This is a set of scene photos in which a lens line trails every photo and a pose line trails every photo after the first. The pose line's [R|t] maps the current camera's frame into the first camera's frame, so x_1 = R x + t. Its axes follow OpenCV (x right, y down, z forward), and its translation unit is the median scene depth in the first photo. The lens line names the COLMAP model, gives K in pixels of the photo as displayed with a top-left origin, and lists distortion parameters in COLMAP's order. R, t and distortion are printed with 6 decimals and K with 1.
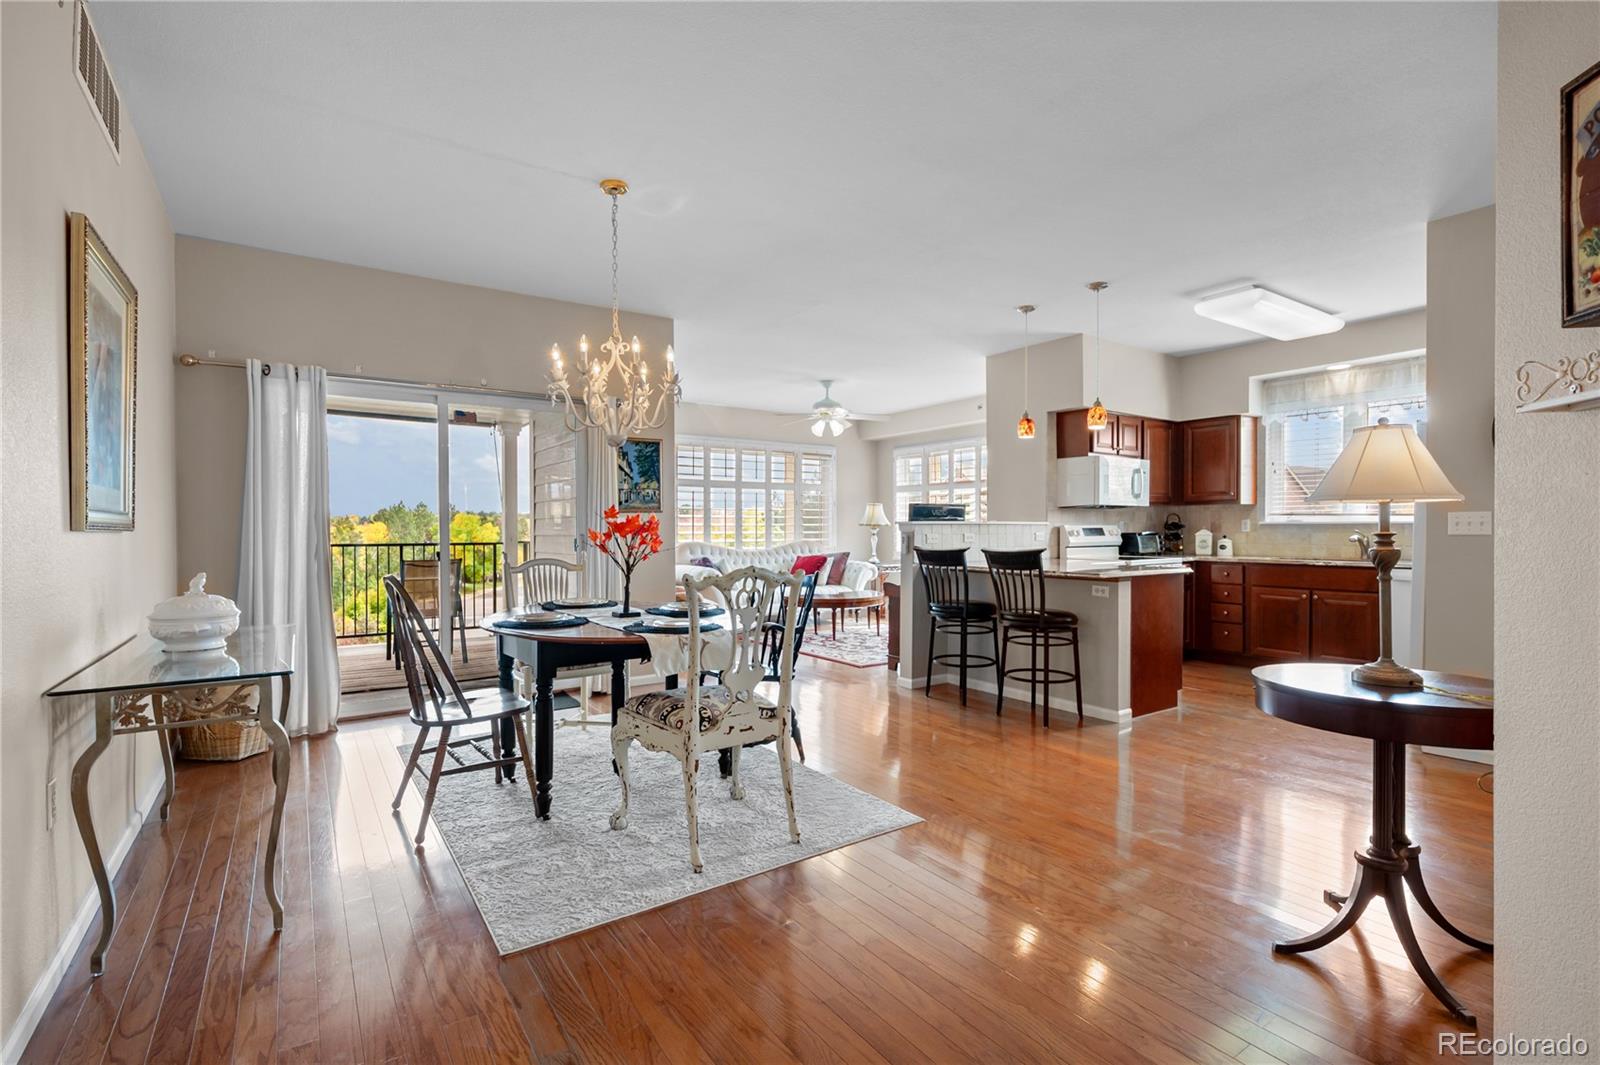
lens RADIAL K [[734.2, 0, 800.0], [0, 734.2, 532.5], [0, 0, 1]] dist [0.003456, 0.000396]
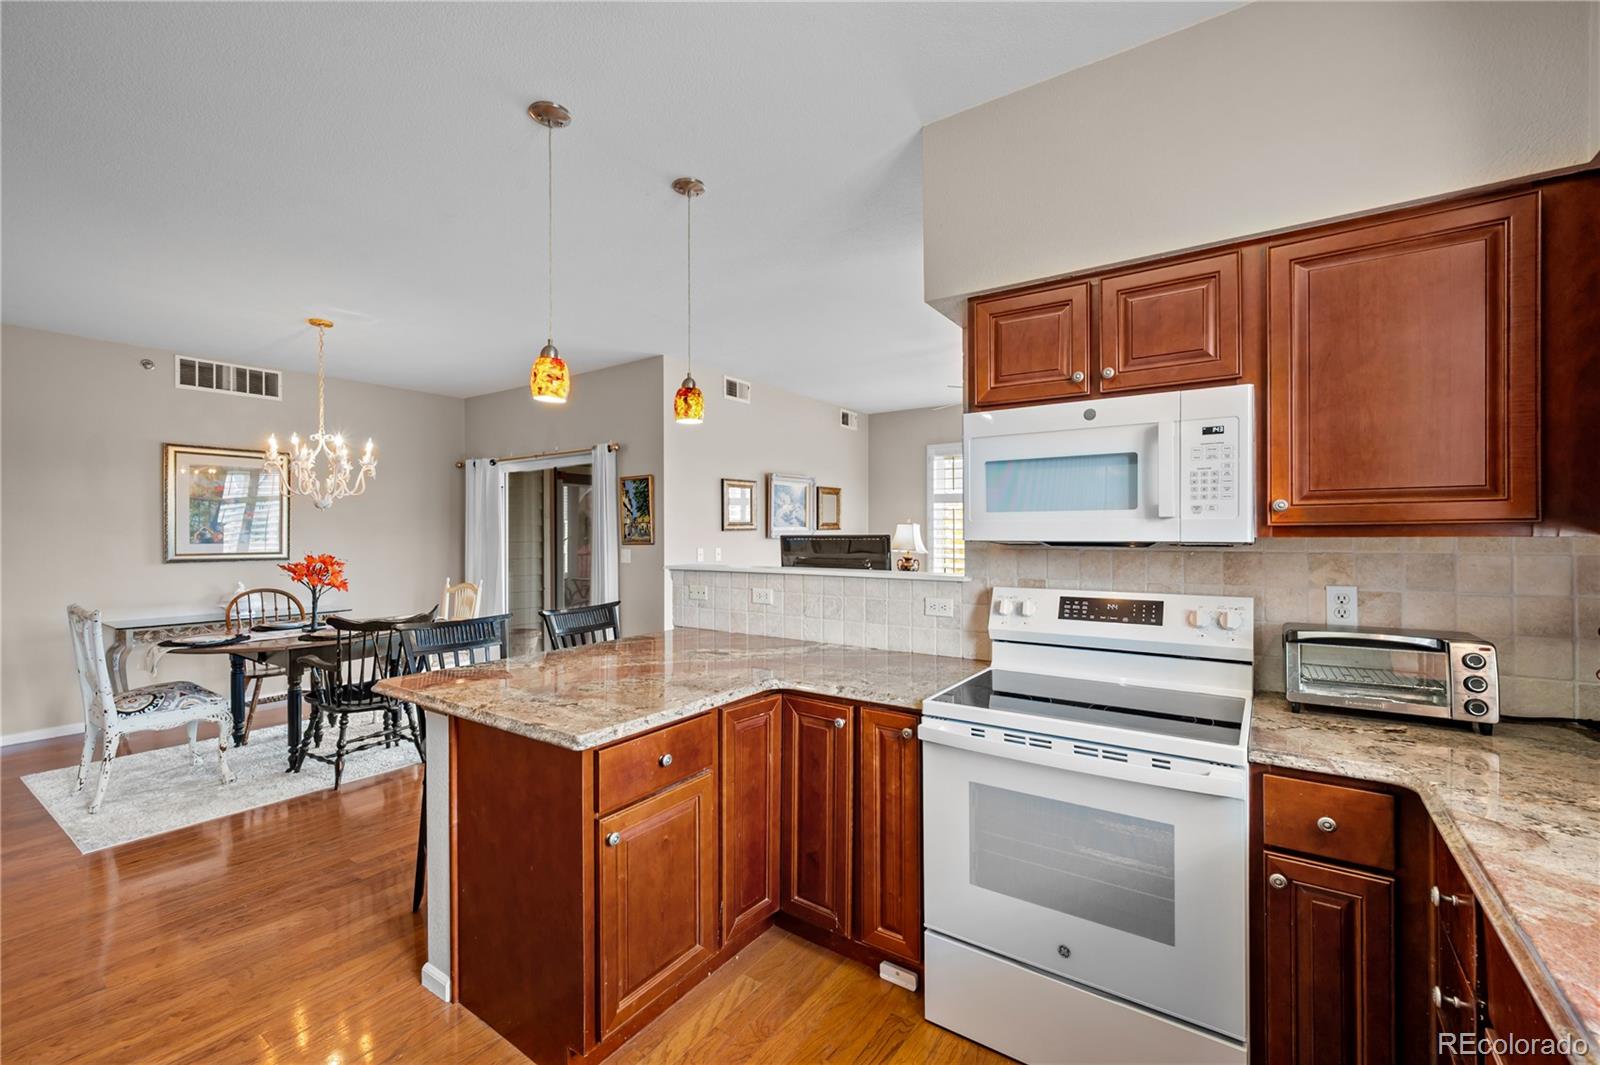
lens RADIAL K [[664.7, 0, 804.2], [0, 664.7, 535.6], [0, 0, 1]] dist [-0.001148, -0.000170]
pose [[0.350782, 0.006513, -0.936435, 0.671364], [-0.002369, 0.999979, 0.006068, -0.040631], [0.936454, 0.000090, 0.350790, 0.761453]]
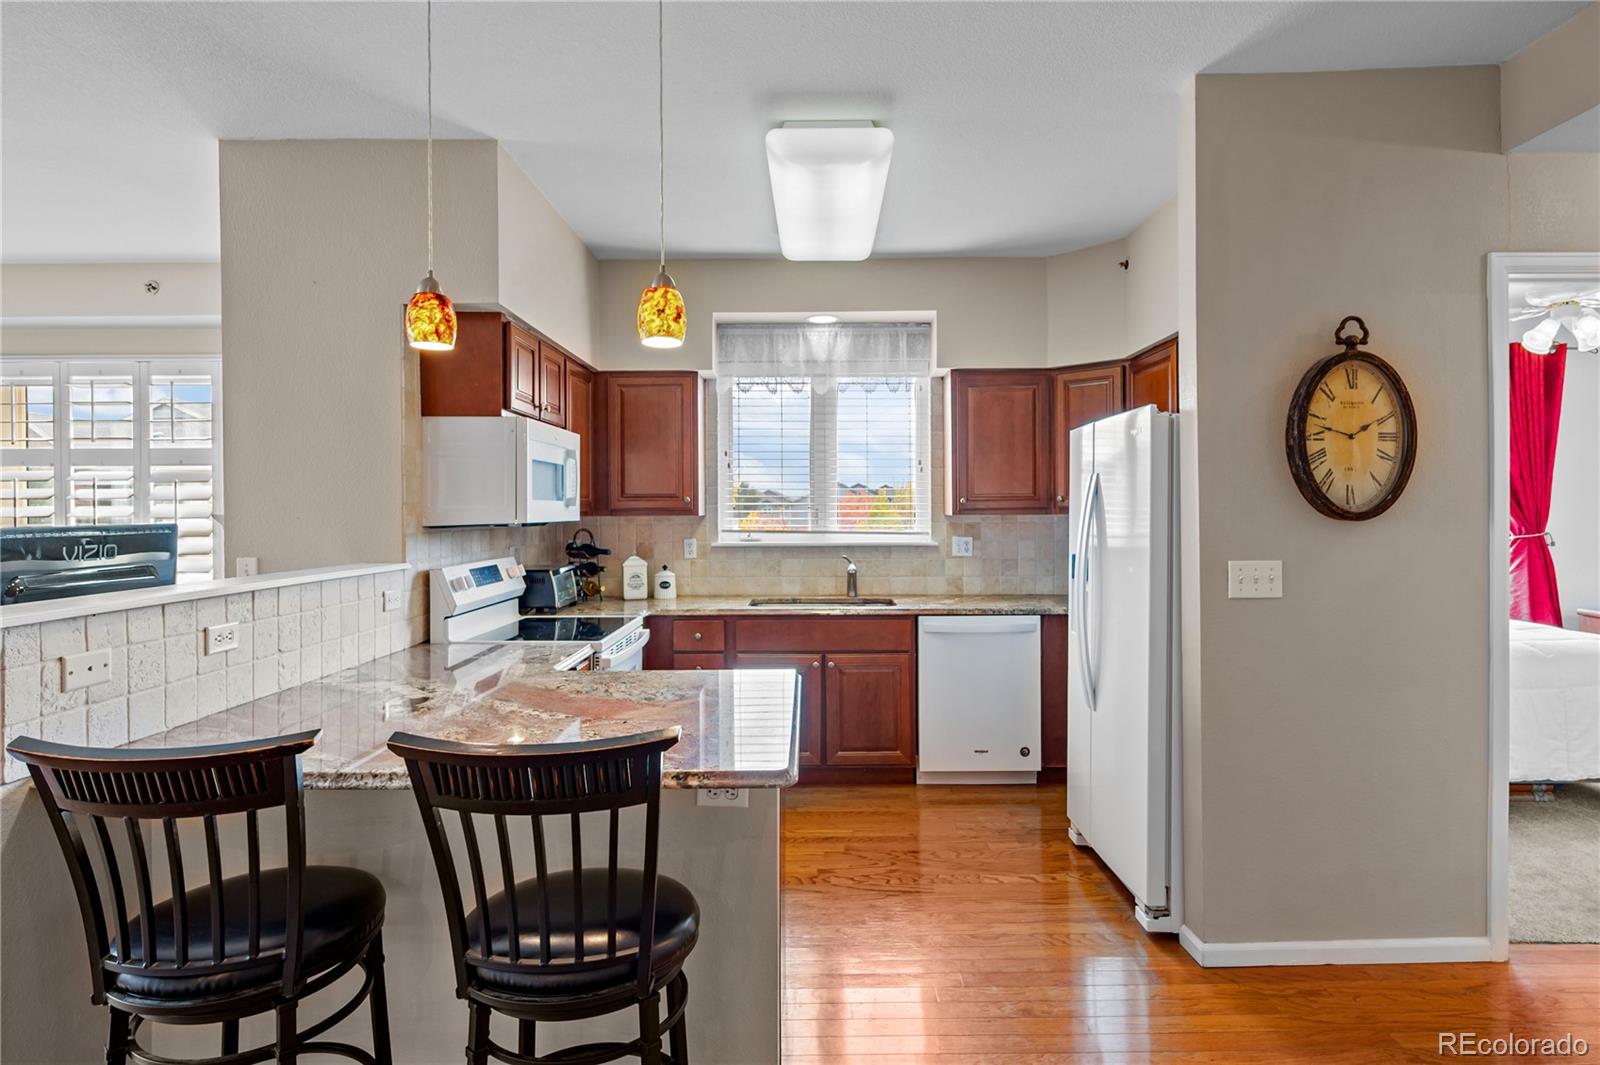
lens RADIAL K [[861.3, 0, 811.1], [0, 861.3, 506.2], [0, 0, 1]] dist [0.004209, 0.000444]
pose [[0.572485, 0.002405, 0.819912, 0.060459], [0.008062, 0.999931, -0.008563, -0.040555], [-0.819876, 0.011512, 0.572426, 0.516355]]
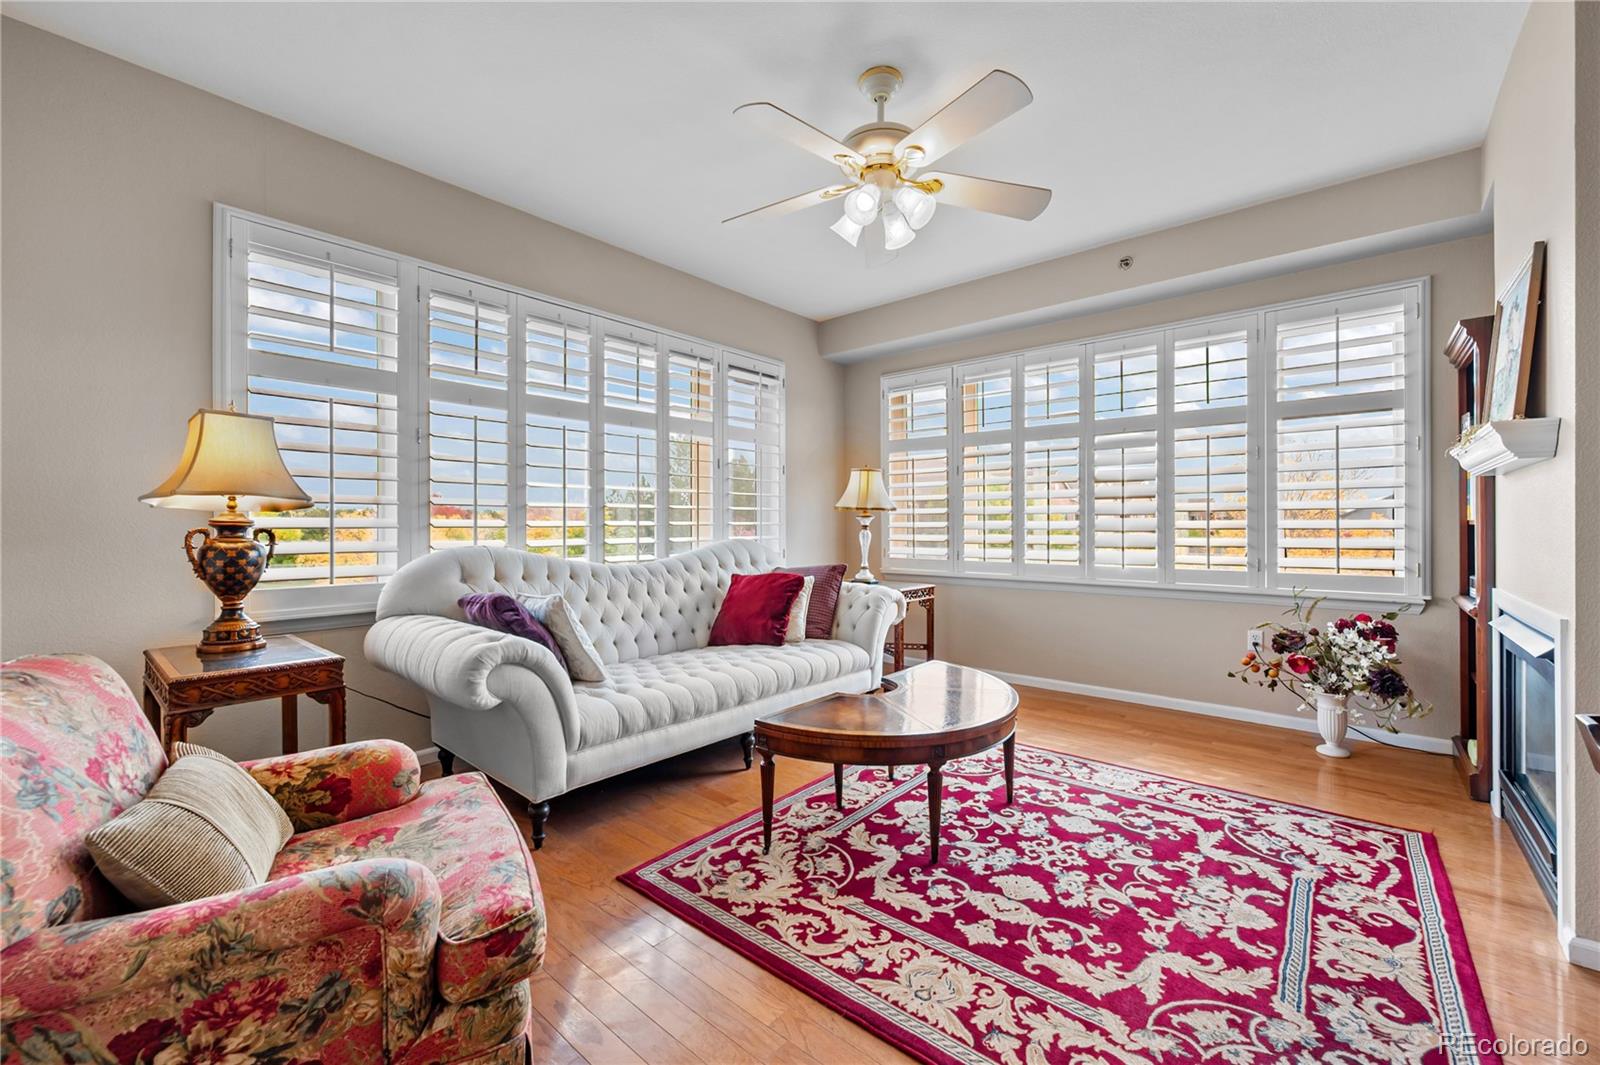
lens RADIAL K [[639.8, 0, 803.8], [0, 639.8, 521.4], [0, 0, 1]] dist [0.000261, -0.000185]
pose [[0.965924, 0.001517, 0.258821, -0.094500], [0.000721, 0.999963, -0.008554, 0.004107], [-0.258825, 0.008449, 0.965887, 0.902855]]
